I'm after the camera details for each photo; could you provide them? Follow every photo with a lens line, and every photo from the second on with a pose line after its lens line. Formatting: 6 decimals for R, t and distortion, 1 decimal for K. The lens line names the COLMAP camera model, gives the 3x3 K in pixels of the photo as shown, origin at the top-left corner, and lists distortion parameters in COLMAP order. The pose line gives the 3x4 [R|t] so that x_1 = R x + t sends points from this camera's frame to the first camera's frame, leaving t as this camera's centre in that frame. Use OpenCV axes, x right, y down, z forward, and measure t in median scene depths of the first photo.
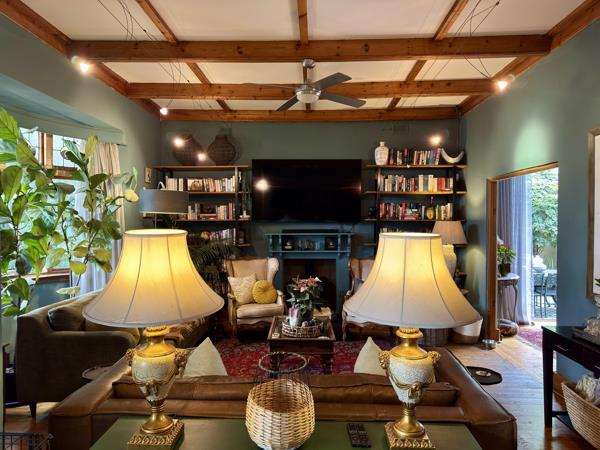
lens RADIAL K [[417.6, 0, 298.7], [0, 417.6, 231.0], [0, 0, 1]] dist [0.066501, -0.081374]
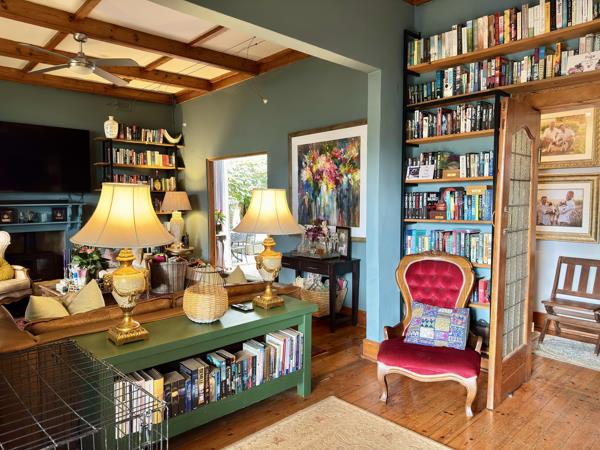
lens RADIAL K [[417.6, 0, 298.7], [0, 417.6, 231.0], [0, 0, 1]] dist [0.066501, -0.081374]
pose [[0.701154, -0.060309, 0.710455, -0.245616], [0.023265, 0.997821, 0.061742, 0.021707], [-0.712630, -0.026762, 0.701029, -0.092624]]
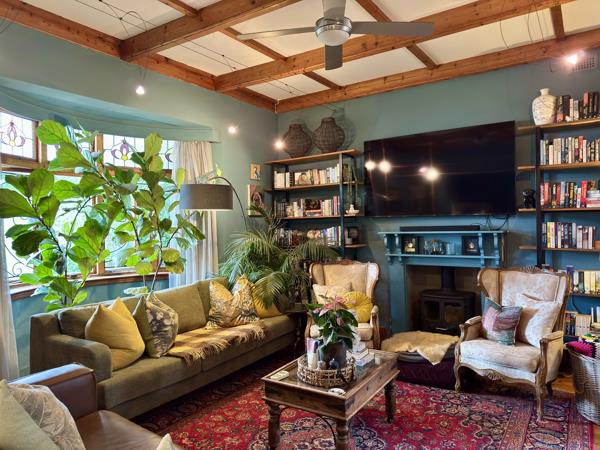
lens RADIAL K [[414.8, 0, 300.0], [0, 414.8, 225.0], [0, 0, 1]] dist [0.065363, -0.088318]
pose [[0.844793, -0.016077, -0.534852, 0.225294], [0.010569, 0.999855, -0.013361, 0.001740], [0.534989, 0.005634, 0.844840, 0.256882]]
